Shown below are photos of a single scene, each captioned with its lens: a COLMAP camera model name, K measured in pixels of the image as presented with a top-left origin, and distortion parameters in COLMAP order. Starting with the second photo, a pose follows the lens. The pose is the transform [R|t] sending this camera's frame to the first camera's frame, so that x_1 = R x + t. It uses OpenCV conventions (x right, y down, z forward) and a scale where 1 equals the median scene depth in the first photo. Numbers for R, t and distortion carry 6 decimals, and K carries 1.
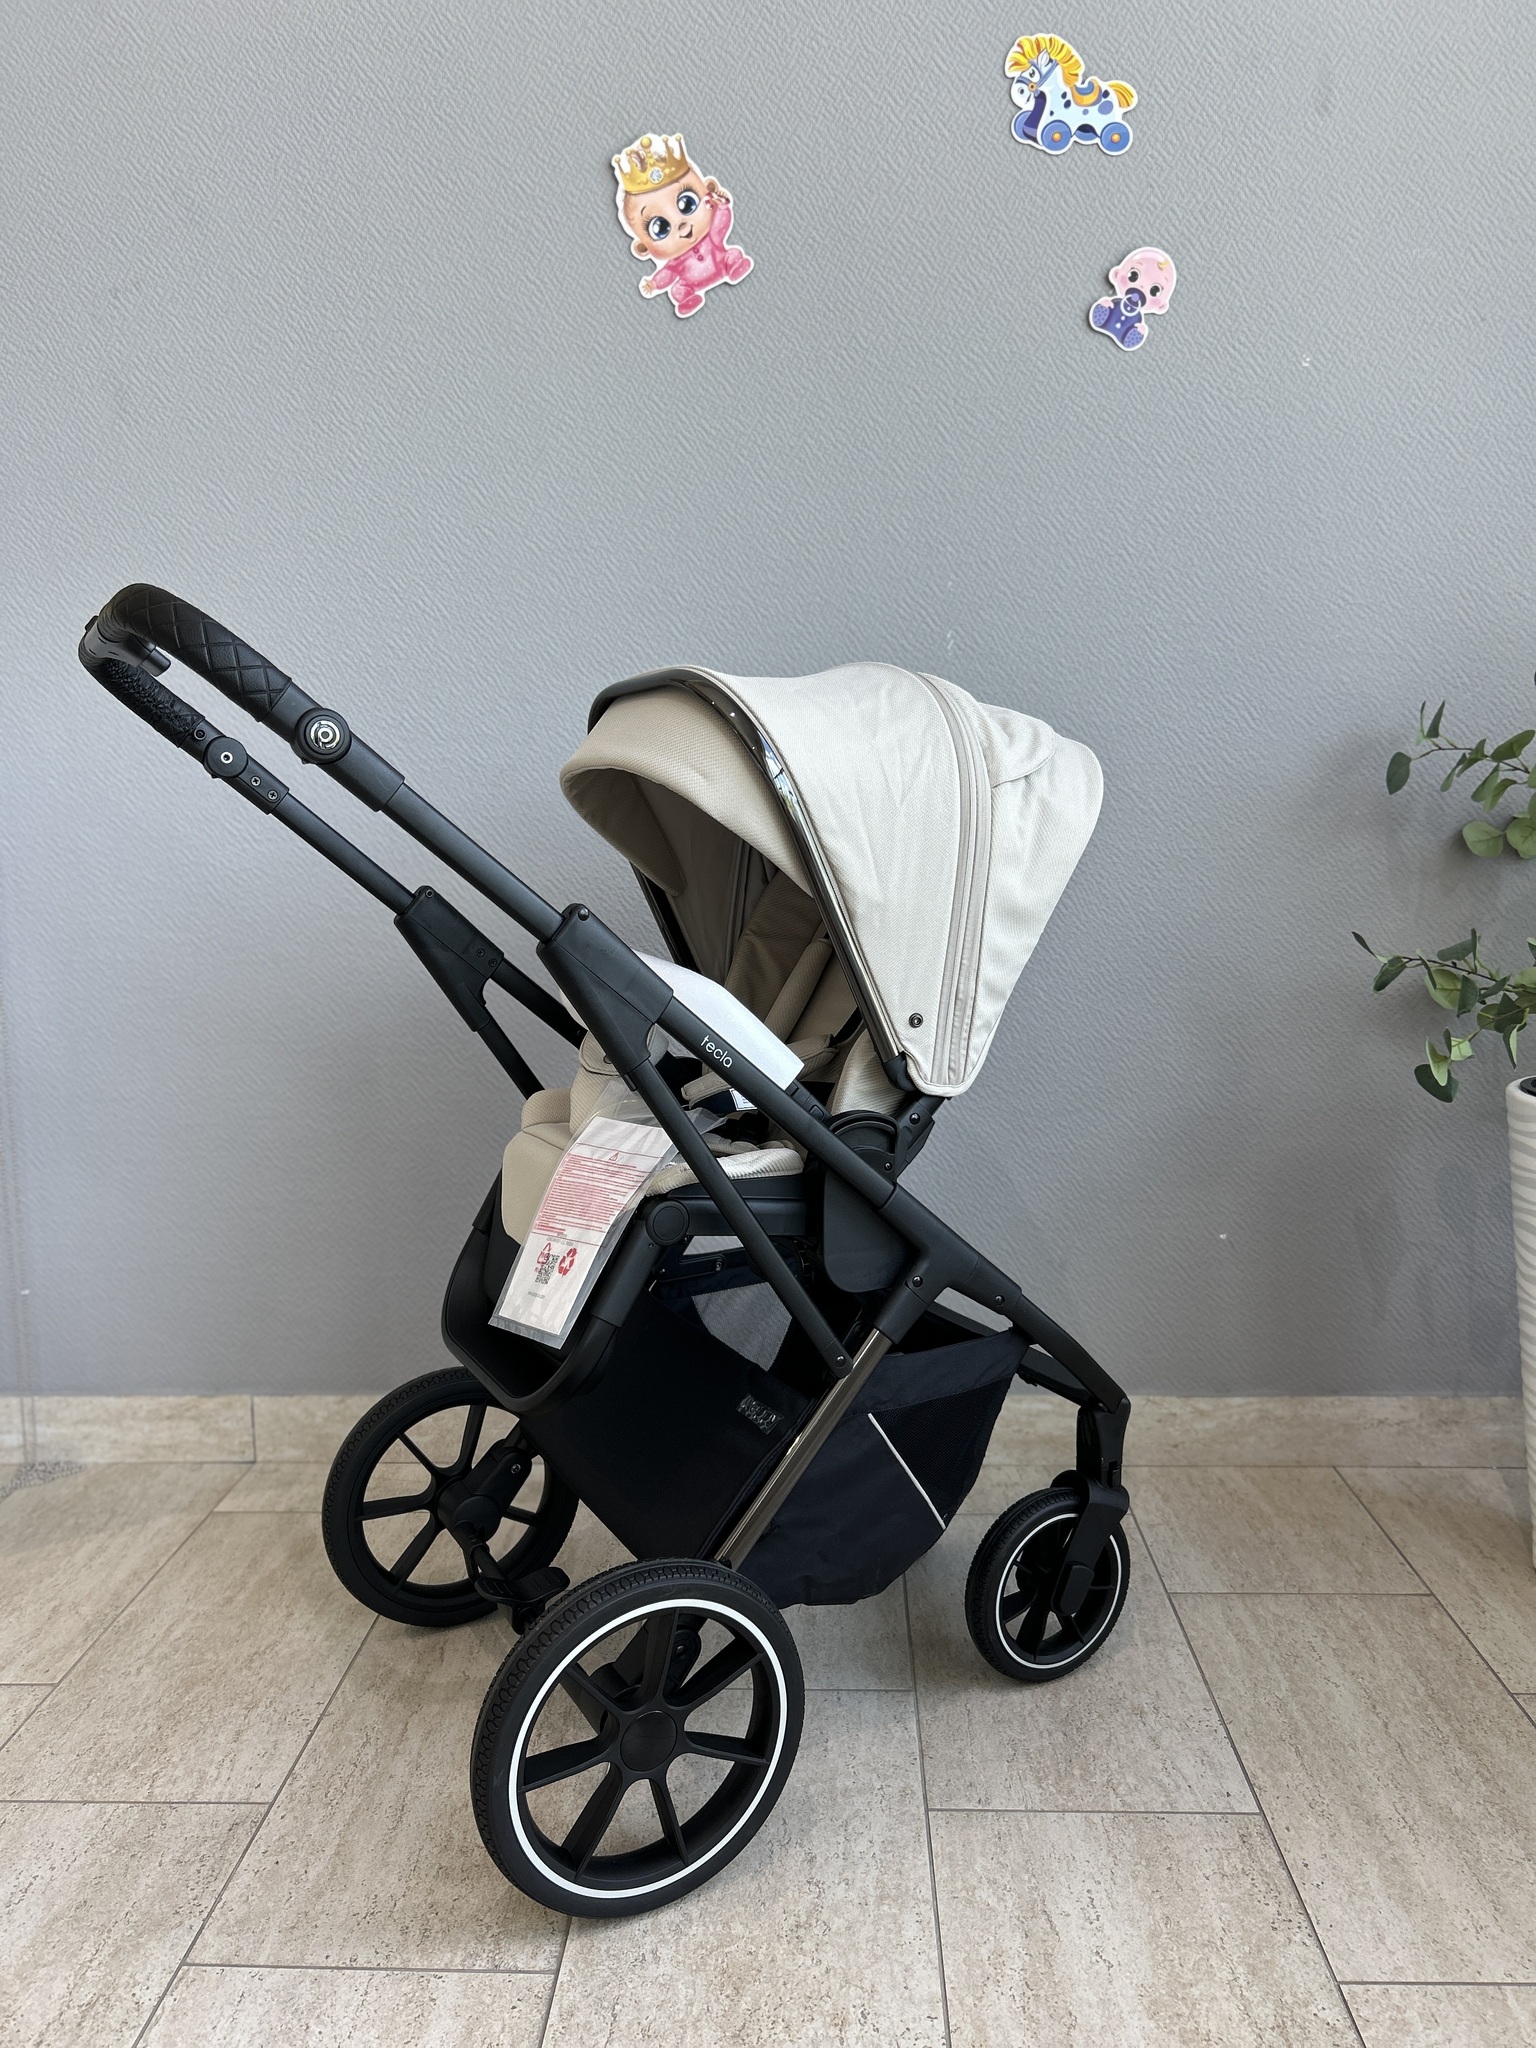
lens RADIAL K [[1557.4, 0, 764.7], [0, 1557.4, 1022.8], [0, 0, 1]] dist [0.031327, -0.039343]
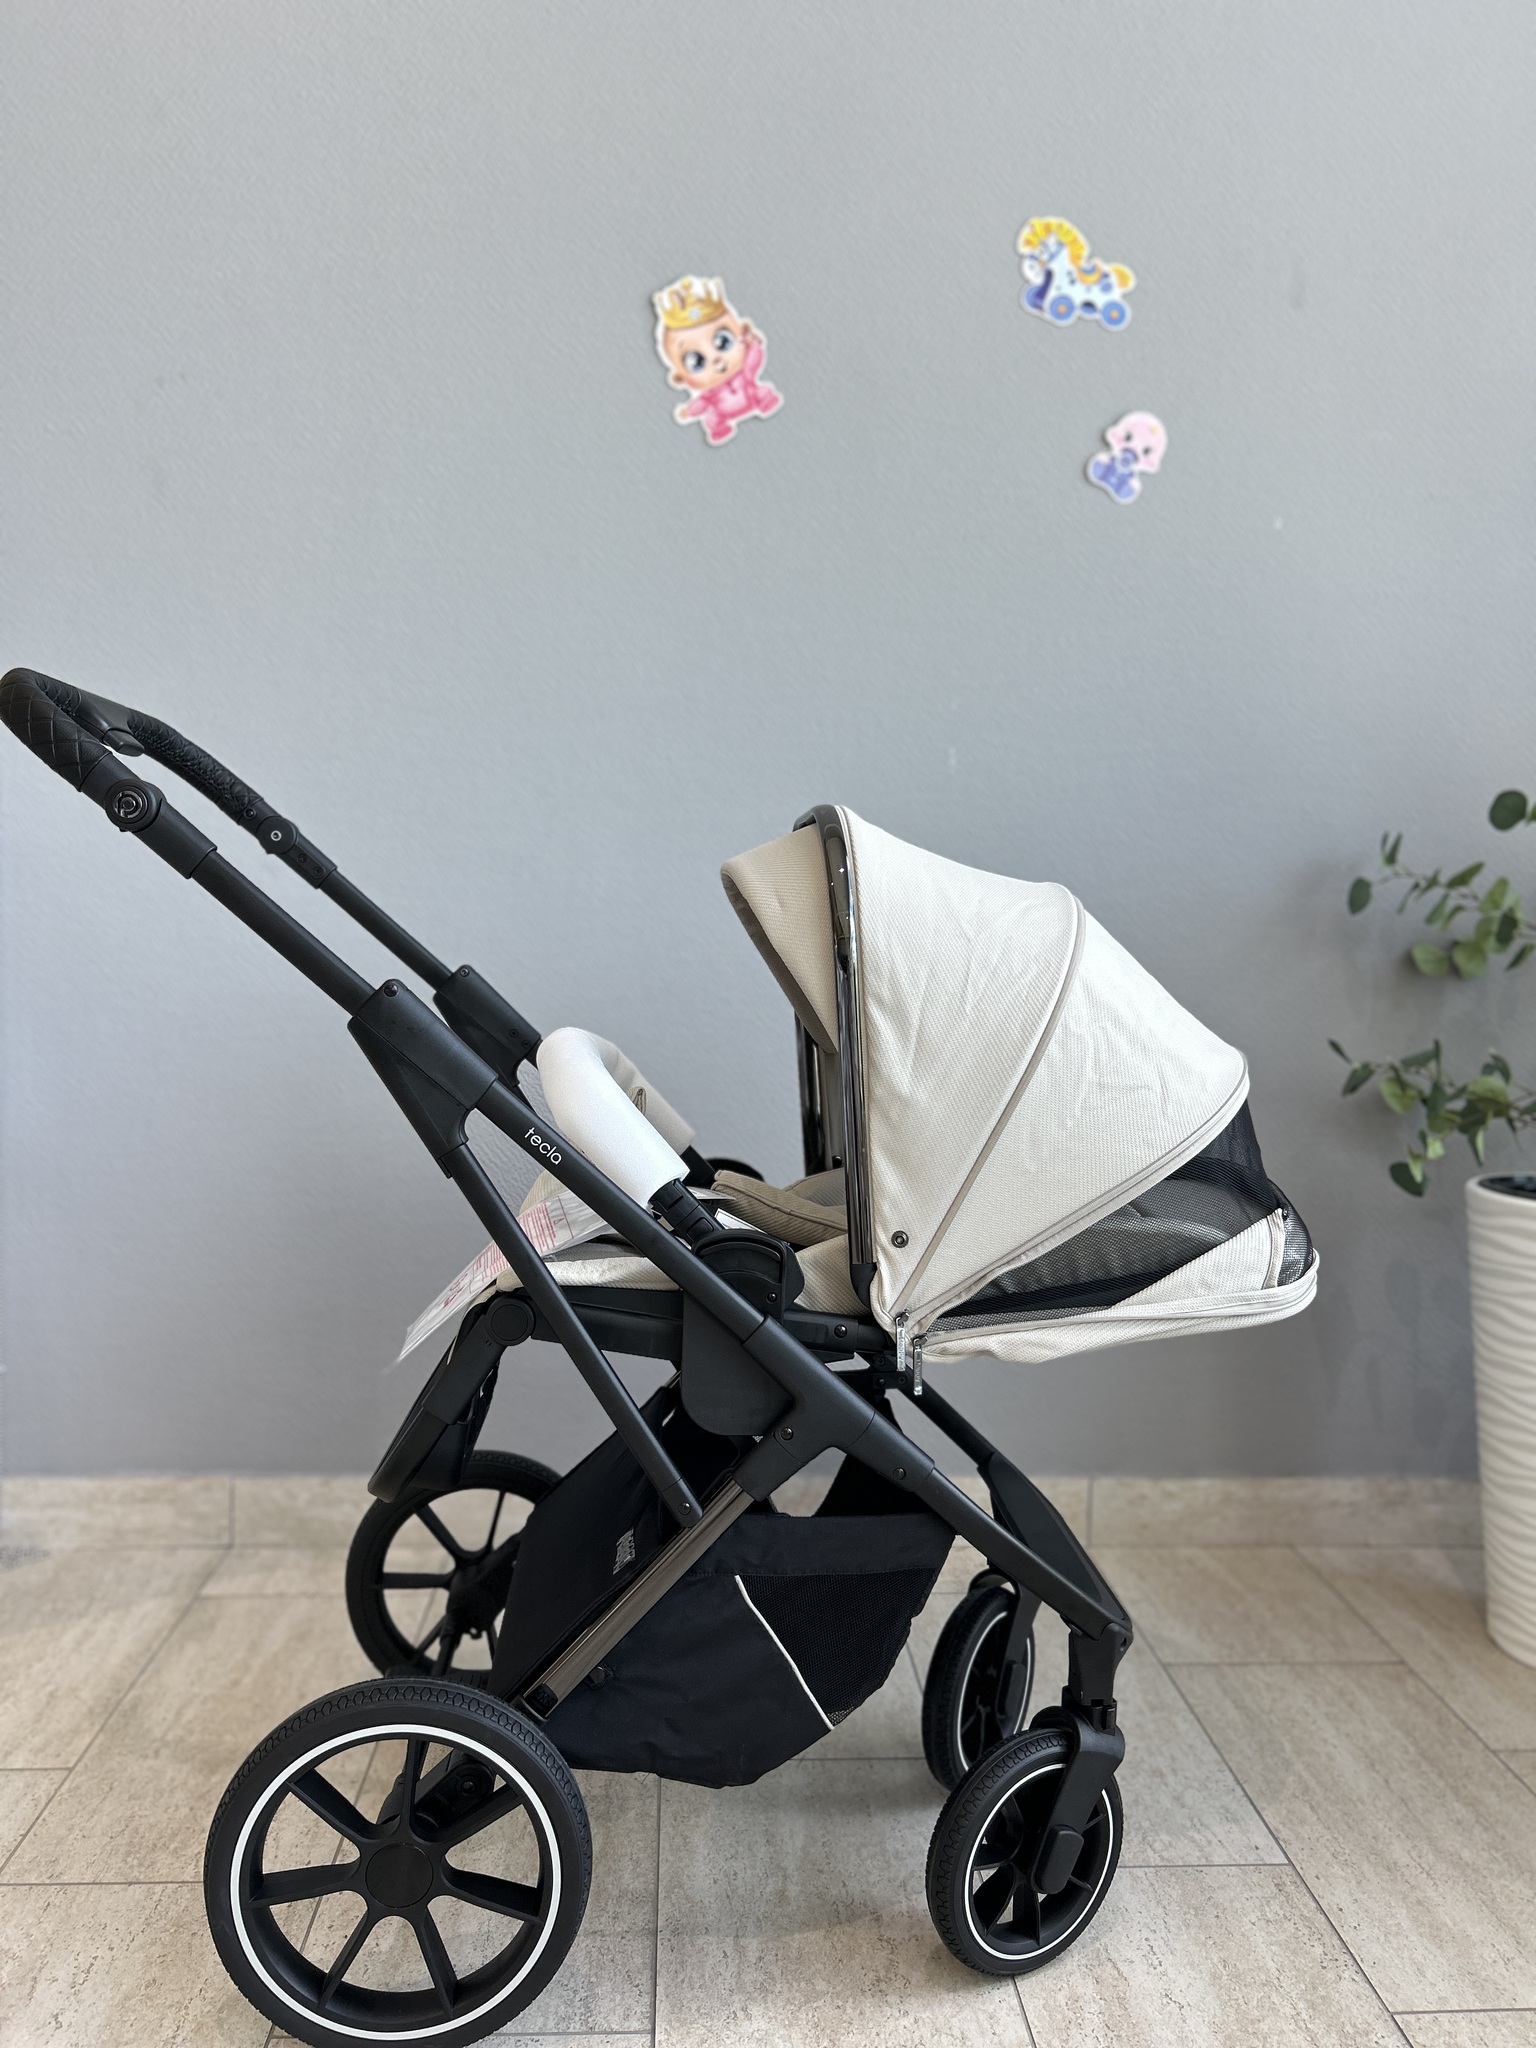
lens RADIAL K [[1557.4, 0, 770.8], [0, 1557.4, 1027.5], [0, 0, 1]] dist [0.031327, -0.039343]
pose [[0.994100, 0.031171, 0.103888, -0.122536], [-0.024318, 0.997484, -0.066590, 0.015805], [-0.105702, 0.063671, 0.992357, -0.037245]]
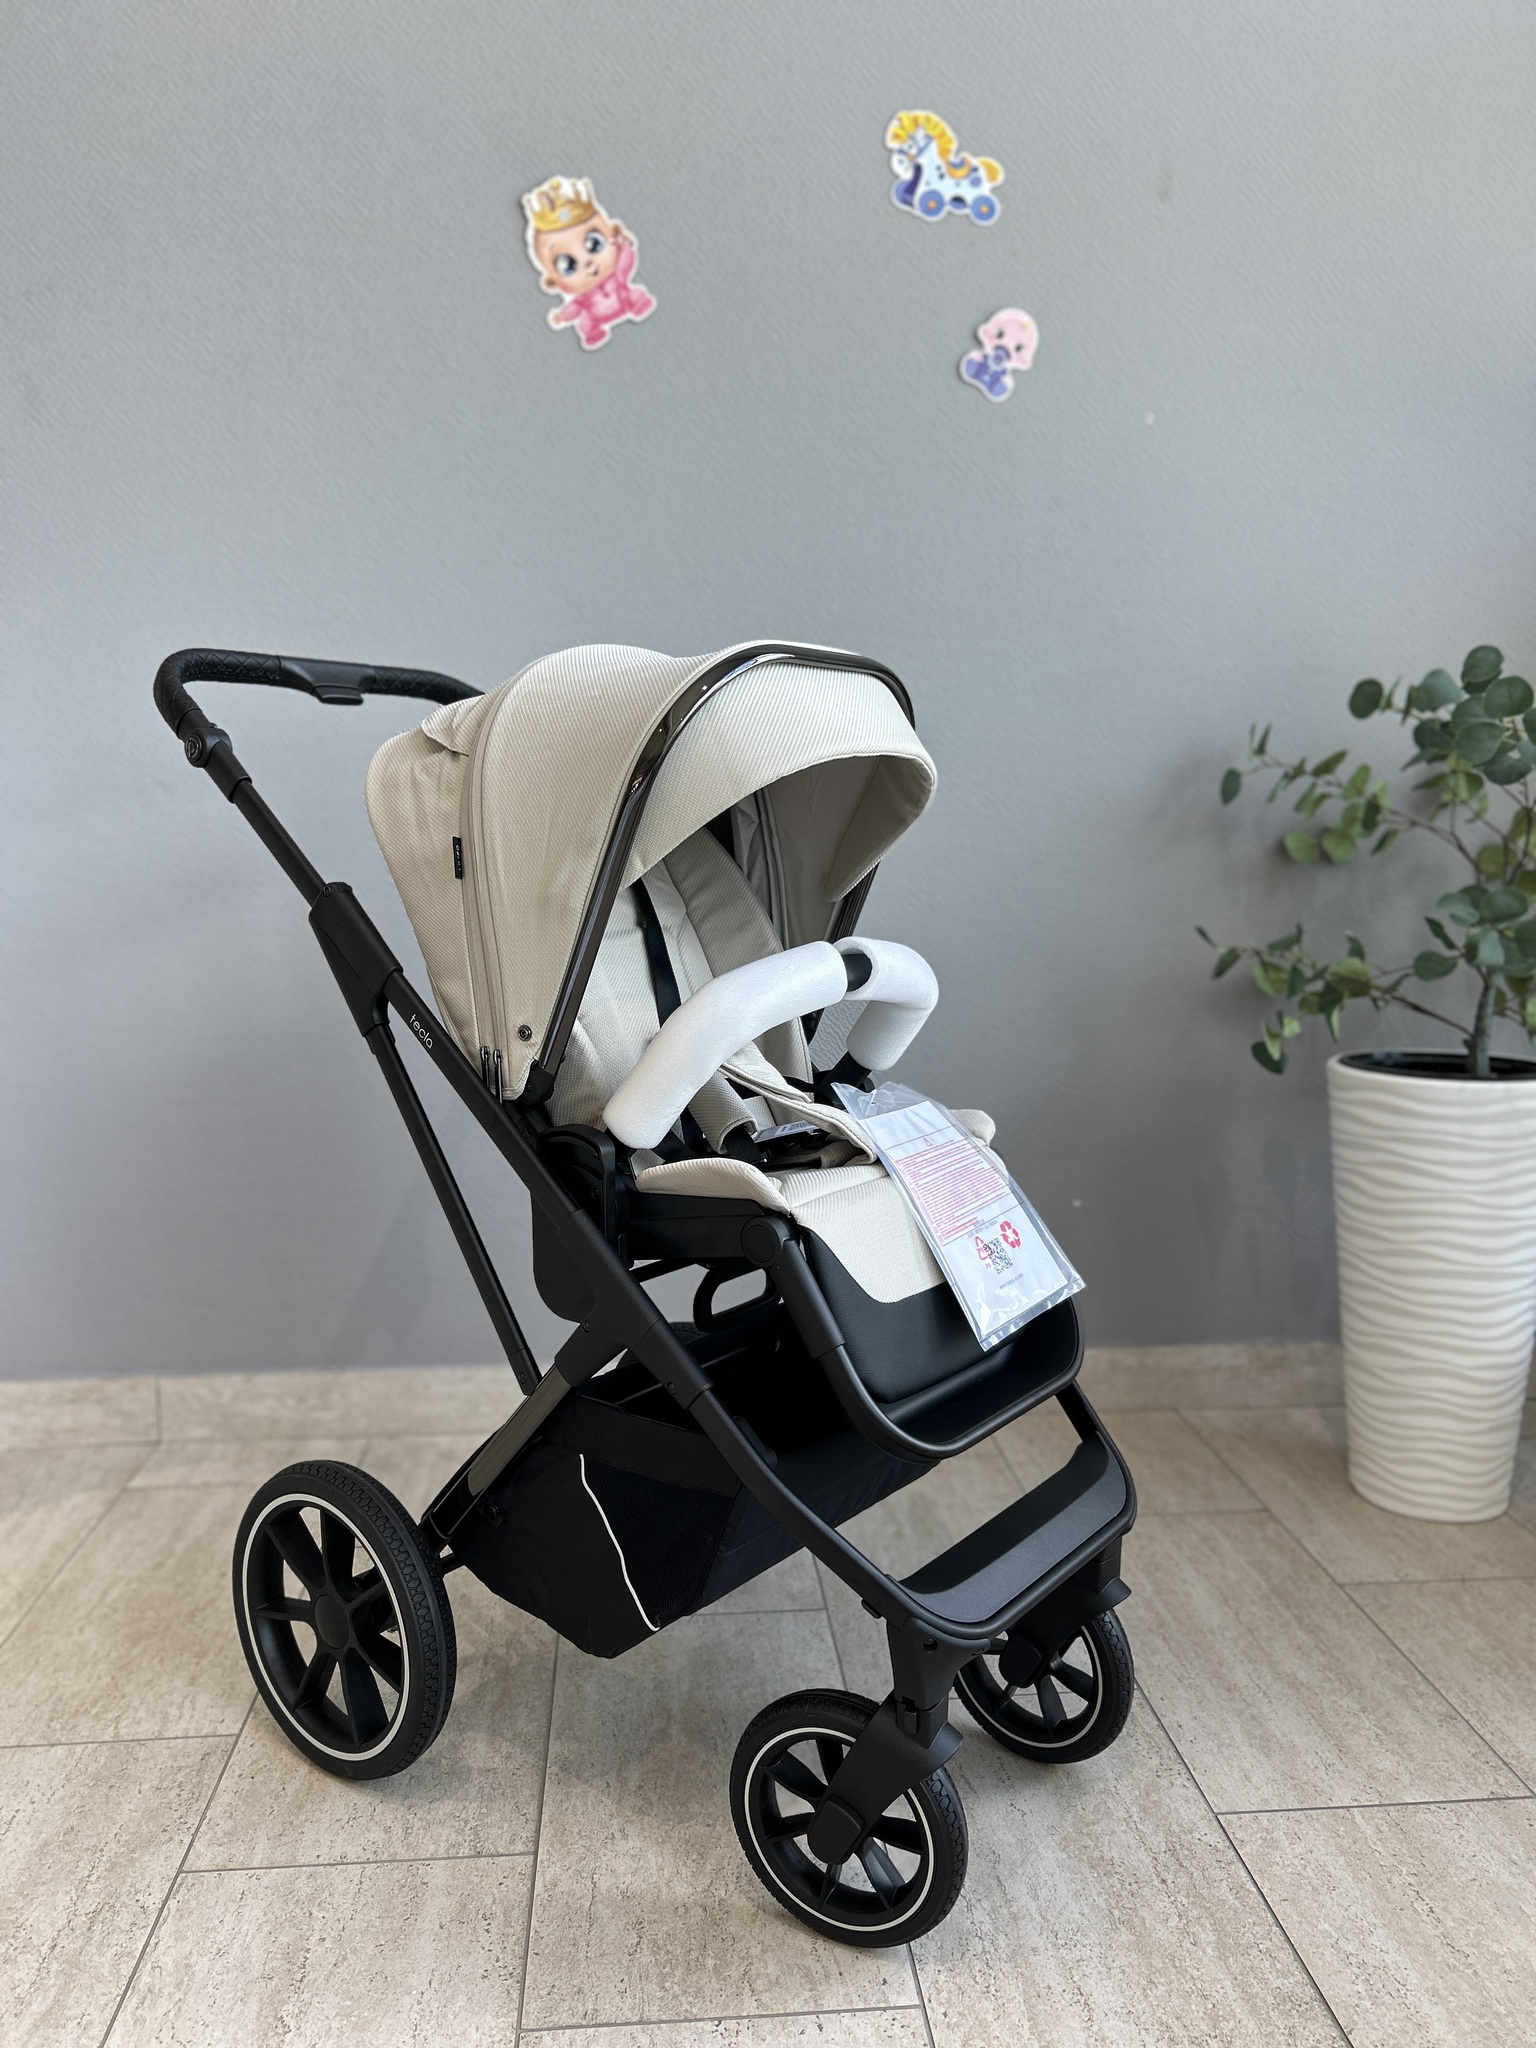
lens RADIAL K [[1557.4, 0, 769.8], [0, 1557.4, 1028.4], [0, 0, 1]] dist [0.031327, -0.039343]
pose [[0.991956, -0.002176, 0.126565, -0.072175], [0.003178, 0.999965, -0.007711, 0.023725], [-0.126544, 0.008051, 0.991928, -0.078896]]
